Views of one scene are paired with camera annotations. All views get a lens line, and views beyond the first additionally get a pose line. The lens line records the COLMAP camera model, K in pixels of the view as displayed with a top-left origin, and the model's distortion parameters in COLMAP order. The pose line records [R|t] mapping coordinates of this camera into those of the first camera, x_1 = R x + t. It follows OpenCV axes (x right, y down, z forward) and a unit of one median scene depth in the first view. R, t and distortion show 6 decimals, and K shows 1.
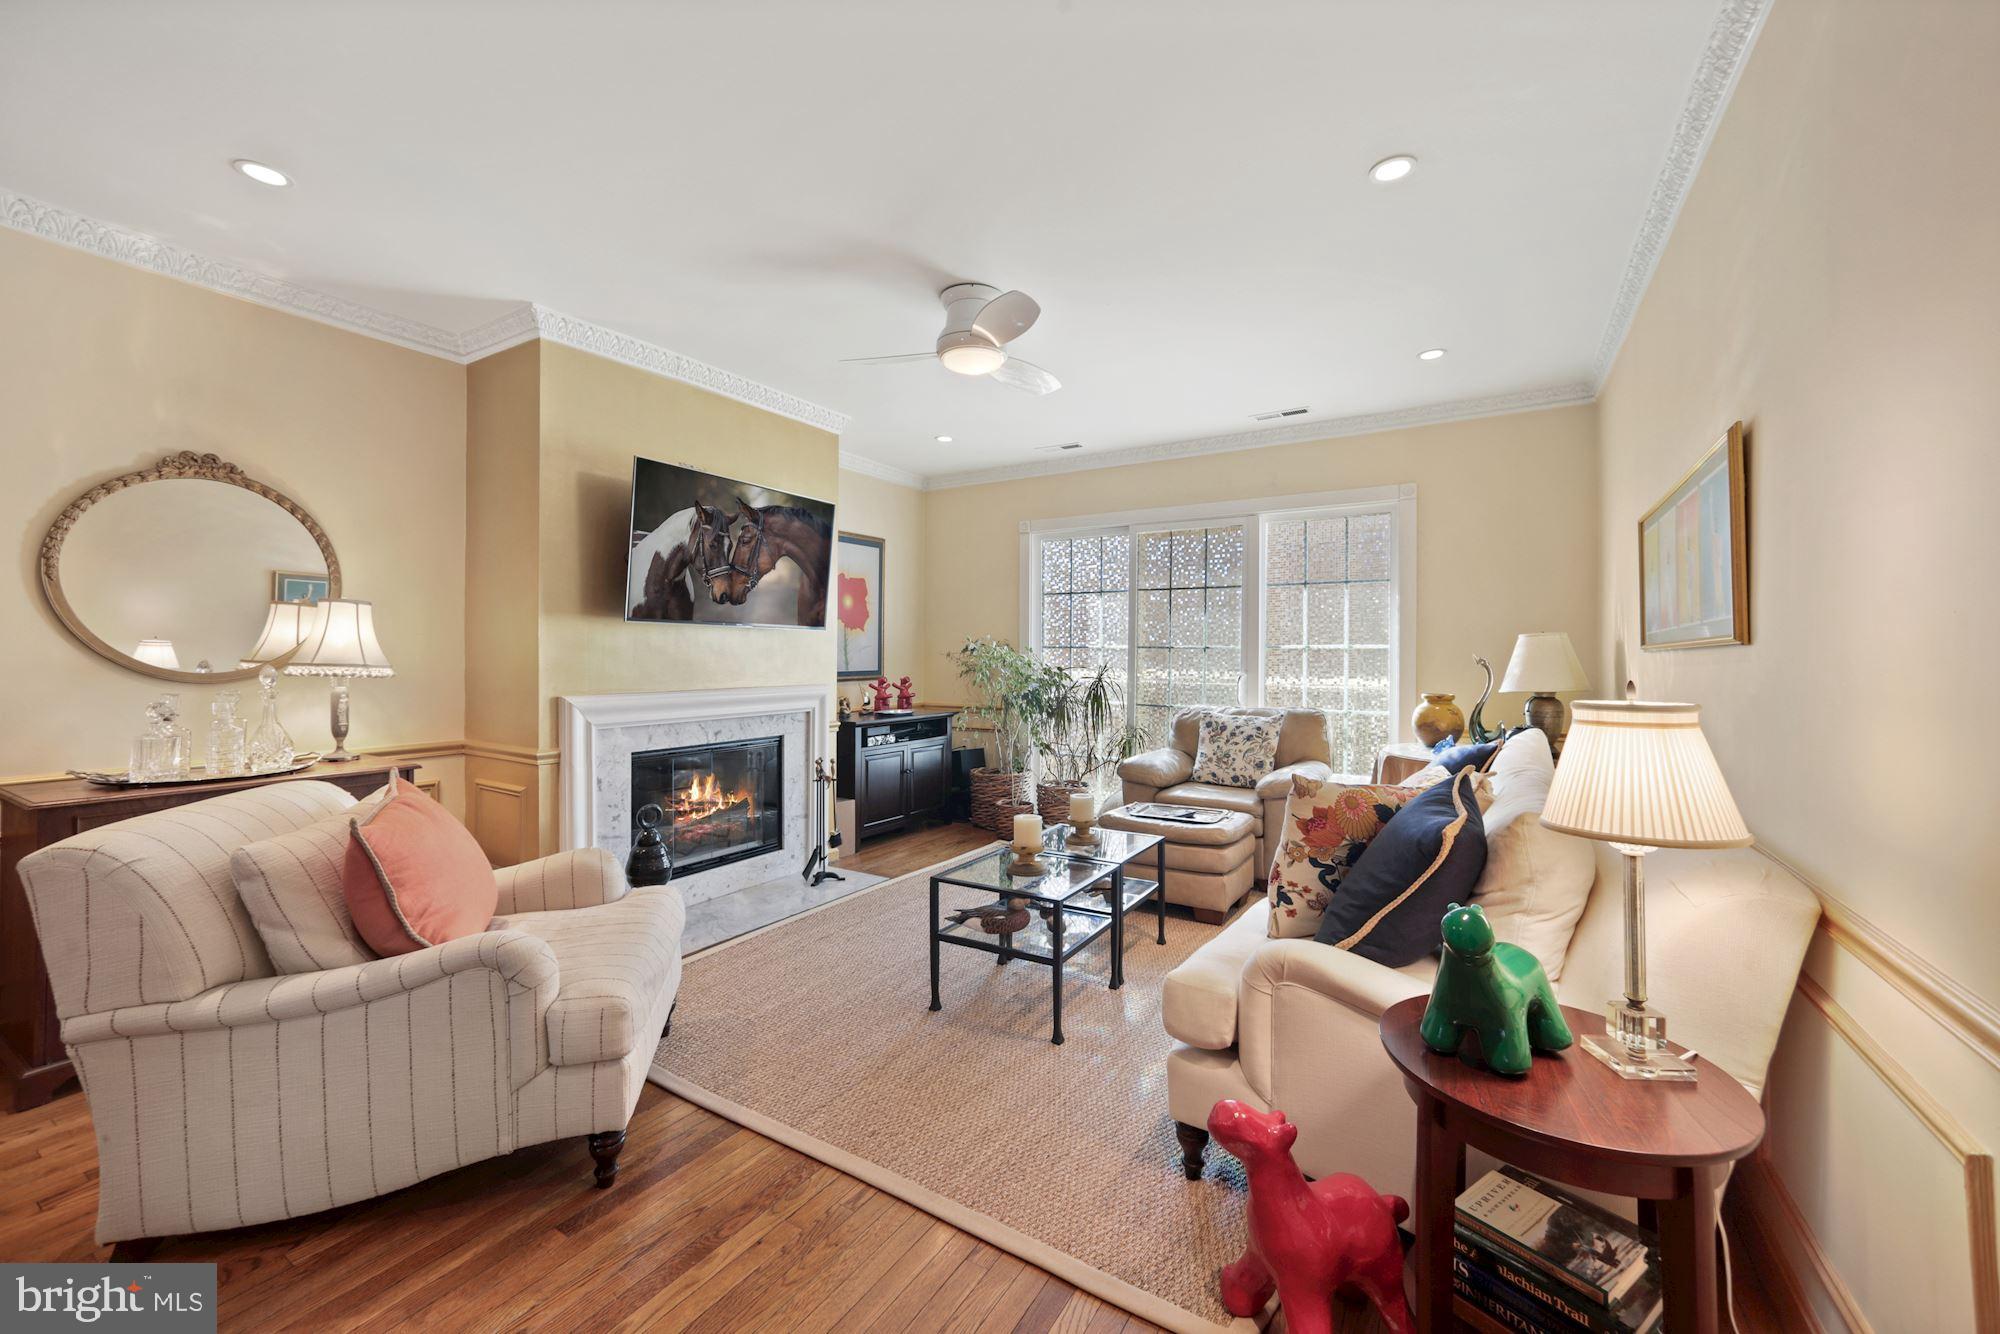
lens RADIAL K [[811.2, 0, 1000.2], [0, 811.2, 651.3], [0, 0, 1]] dist [-0.055078, 0.028480]
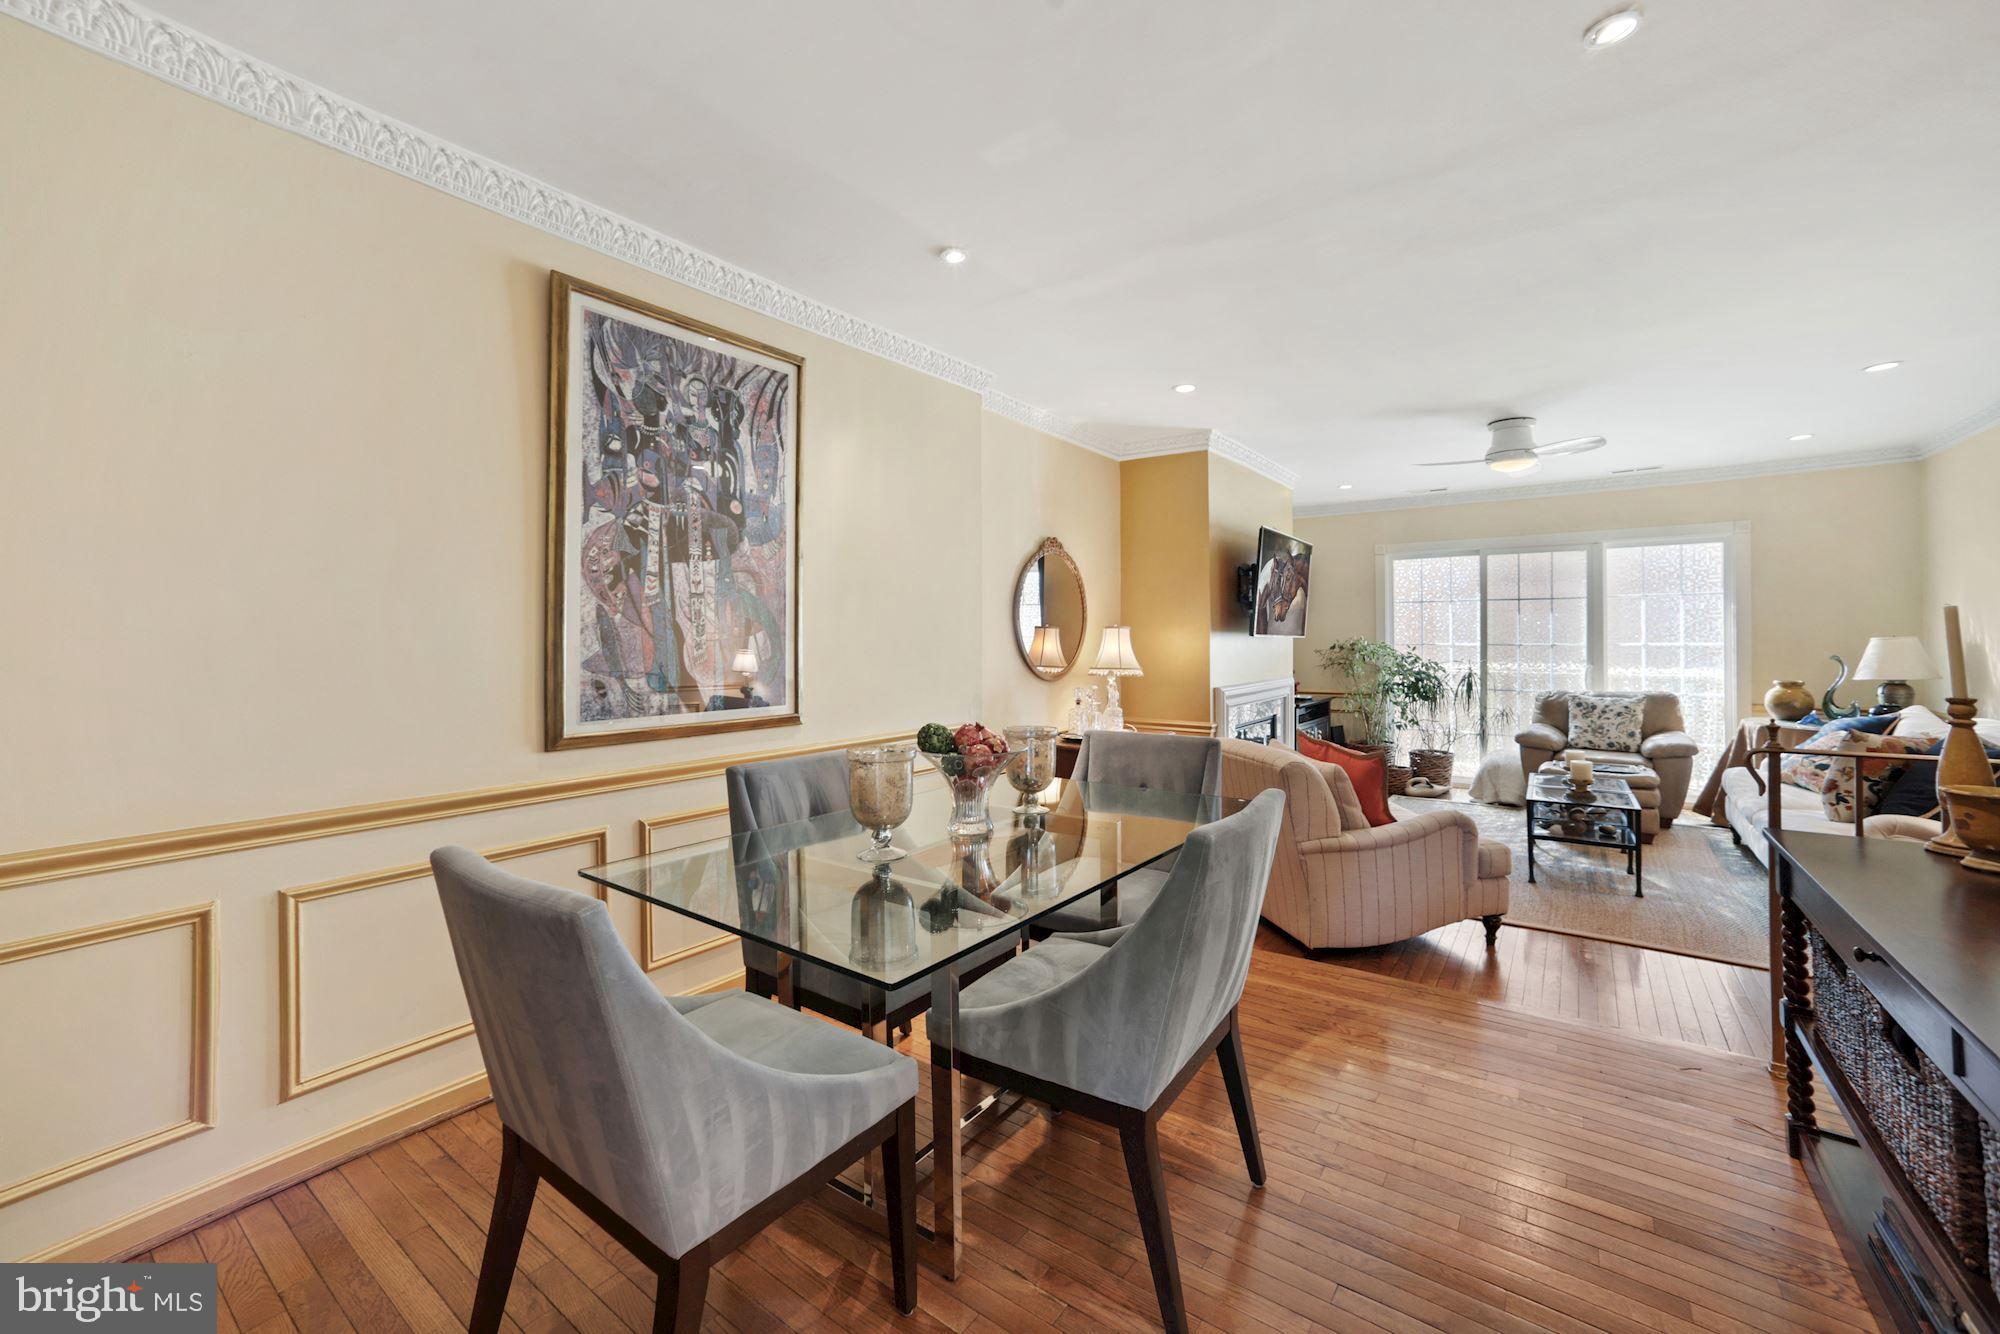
lens RADIAL K [[811.2, 0, 1000.2], [0, 811.2, 651.3], [0, 0, 1]] dist [-0.055078, 0.028480]
pose [[0.995085, -0.011676, -0.098330, -0.628619], [0.013429, 0.999762, 0.017182, -0.035721], [0.098106, -0.018418, 0.995006, -0.435195]]
